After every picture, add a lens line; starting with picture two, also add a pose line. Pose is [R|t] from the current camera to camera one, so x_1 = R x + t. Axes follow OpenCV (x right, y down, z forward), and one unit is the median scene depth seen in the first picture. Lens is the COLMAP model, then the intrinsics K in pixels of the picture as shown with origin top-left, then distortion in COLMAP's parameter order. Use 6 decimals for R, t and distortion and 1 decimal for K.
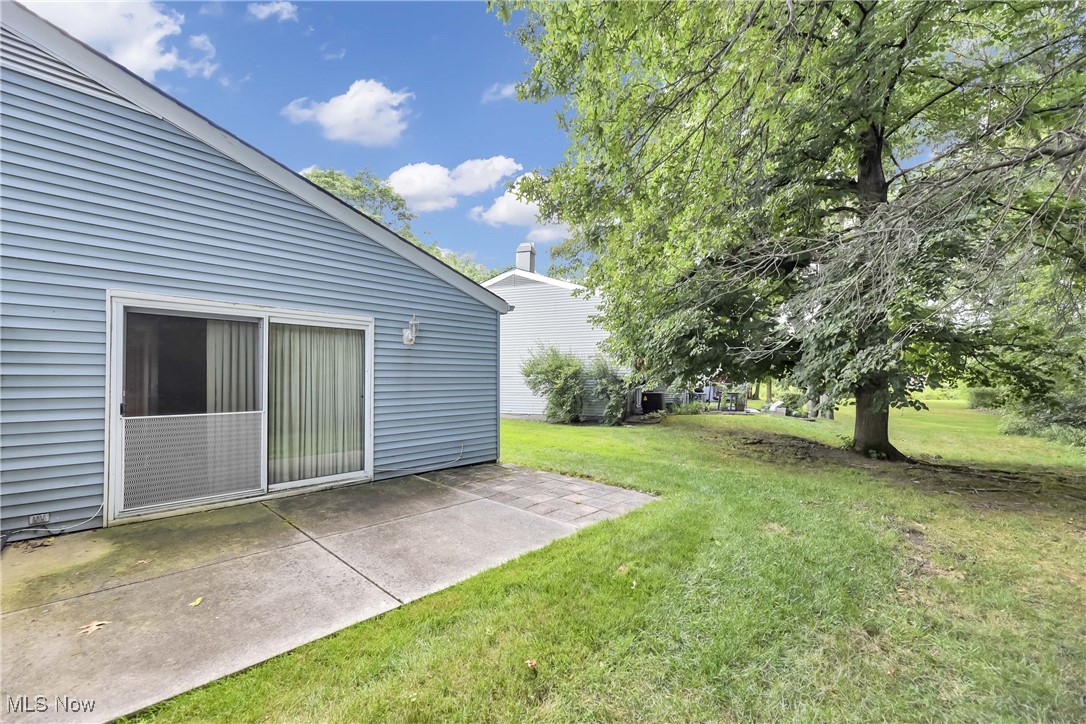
lens RADIAL K [[440.0, 0, 541.9], [0, 440.0, 364.4], [0, 0, 1]] dist [-0.001350, -0.000841]
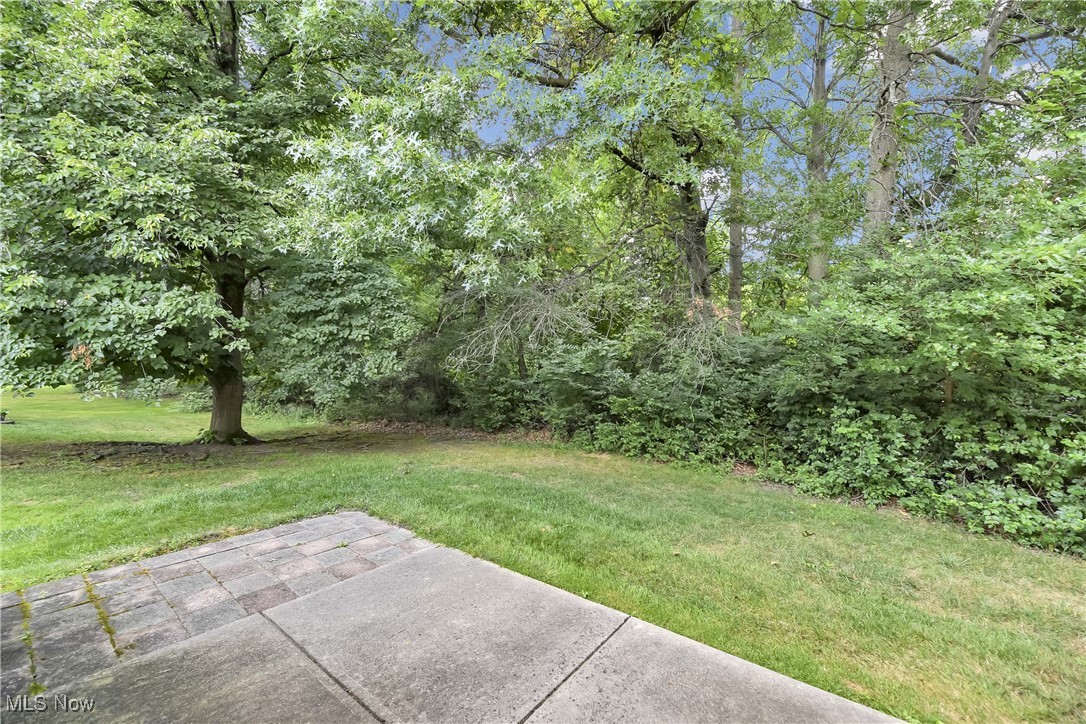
lens RADIAL K [[440.0, 0, 541.9], [0, 440.0, 364.4], [0, 0, 1]] dist [-0.001350, -0.000841]
pose [[-0.113877, 0.004635, 0.993484, -0.707859], [-0.050935, 0.998647, -0.010497, -0.017068], [-0.992188, -0.051799, -0.113487, 0.721254]]
